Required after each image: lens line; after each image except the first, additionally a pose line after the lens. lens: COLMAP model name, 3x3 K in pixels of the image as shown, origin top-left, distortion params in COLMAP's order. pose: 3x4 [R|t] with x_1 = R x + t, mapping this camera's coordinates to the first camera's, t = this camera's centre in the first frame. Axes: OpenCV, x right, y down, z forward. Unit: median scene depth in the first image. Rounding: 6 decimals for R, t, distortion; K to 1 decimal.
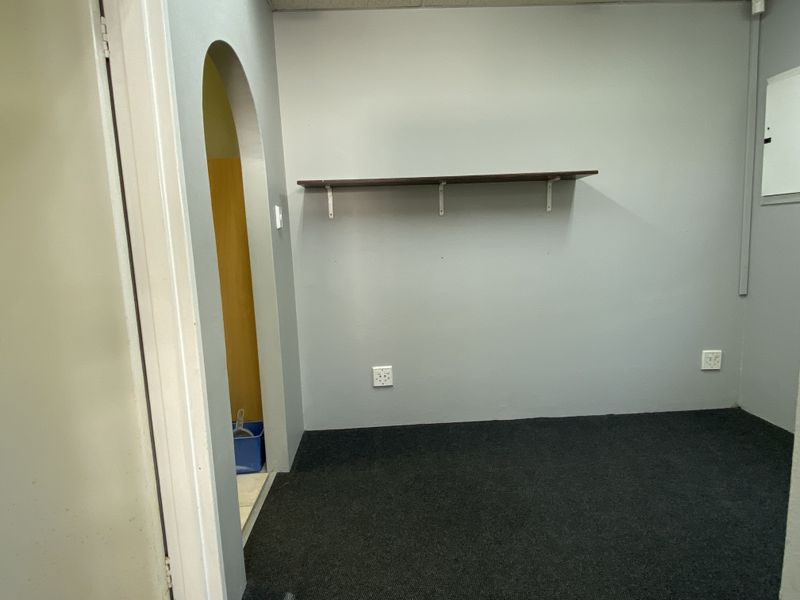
lens RADIAL K [[457.4, 0, 400.3], [0, 457.4, 295.1], [0, 0, 1]] dist [0.042389, -0.052754]
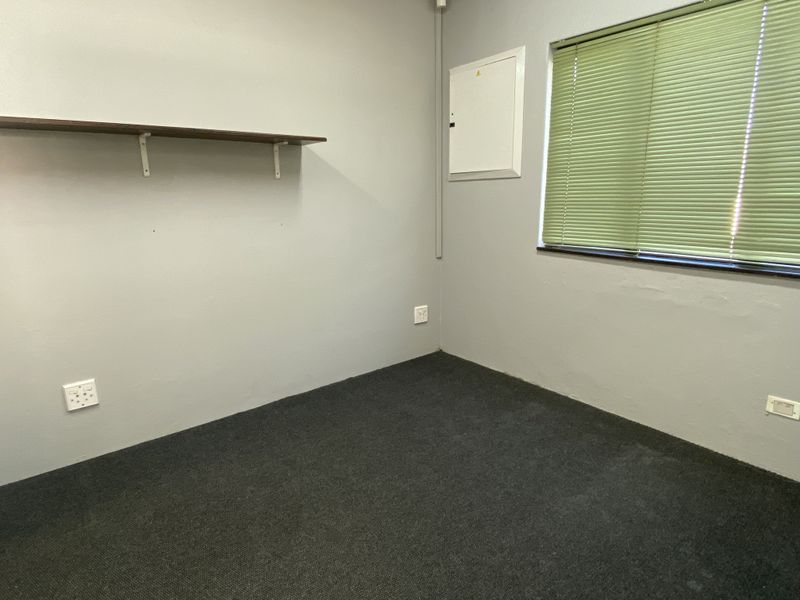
lens RADIAL K [[457.4, 0, 400.3], [0, 457.4, 295.1], [0, 0, 1]] dist [0.042389, -0.052754]
pose [[0.806921, -0.103233, 0.581569, -0.039077], [0.060494, 0.993875, 0.092486, -0.020025], [-0.587554, -0.039447, 0.808223, 0.105171]]
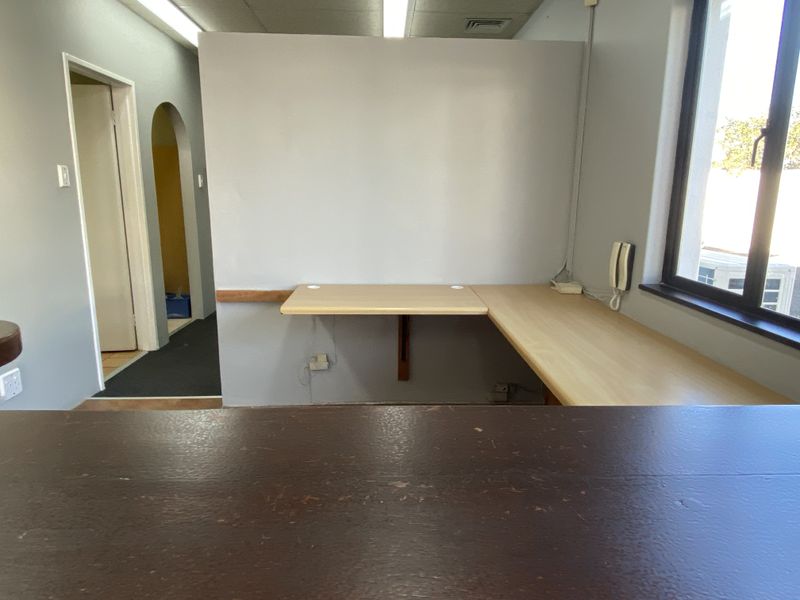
lens RADIAL K [[497.3, 0, 400.0], [0, 497.3, 300.0], [0, 0, 1]] dist [-0.002489, -0.000699]
pose [[0.998596, 0.052885, -0.003138, 0.429775], [-0.052530, 0.996107, 0.070793, 0.091806], [0.006870, -0.070529, 0.997486, -0.767166]]
